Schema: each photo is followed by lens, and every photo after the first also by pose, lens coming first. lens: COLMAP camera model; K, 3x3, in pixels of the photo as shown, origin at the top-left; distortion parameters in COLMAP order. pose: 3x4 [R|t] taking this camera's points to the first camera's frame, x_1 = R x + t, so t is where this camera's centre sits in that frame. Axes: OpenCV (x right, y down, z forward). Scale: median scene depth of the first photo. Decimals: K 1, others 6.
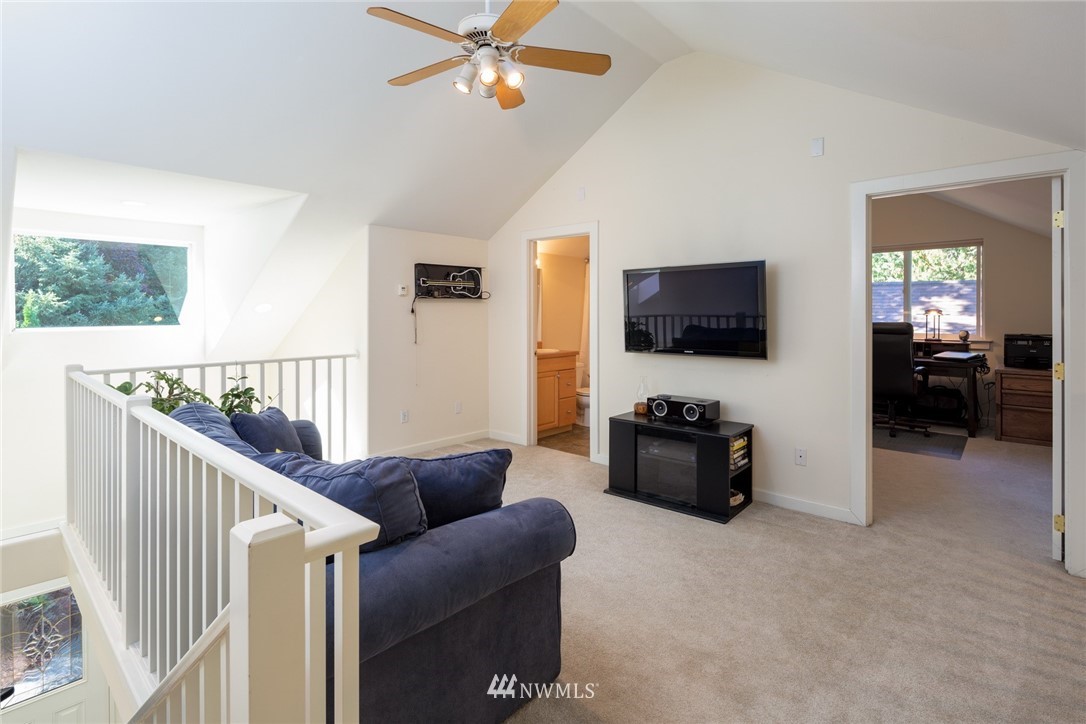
lens RADIAL K [[532.9, 0, 544.2], [0, 532.9, 315.1], [0, 0, 1]] dist [0.005918, 0.000616]
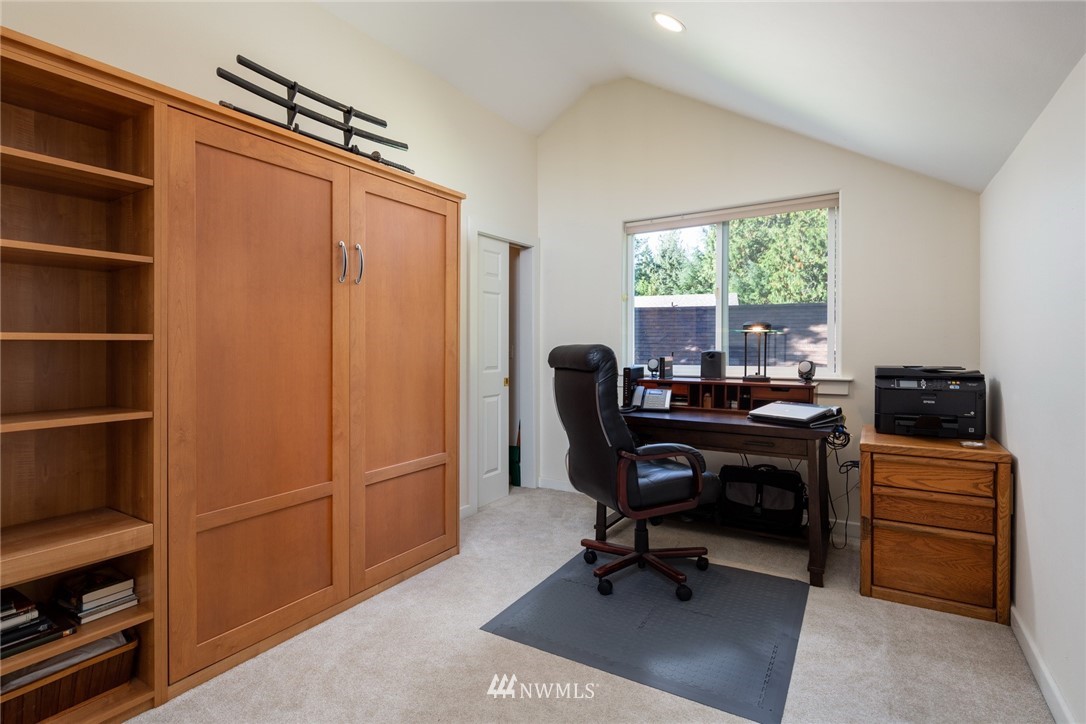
lens RADIAL K [[532.9, 0, 542.8], [0, 532.9, 359.1], [0, 0, 1]] dist [0.005918, 0.000616]
pose [[0.983782, -0.009365, 0.179122, 0.458723], [0.005950, 0.999790, 0.019597, 0.016469], [-0.179268, -0.018213, 0.983632, 0.558600]]
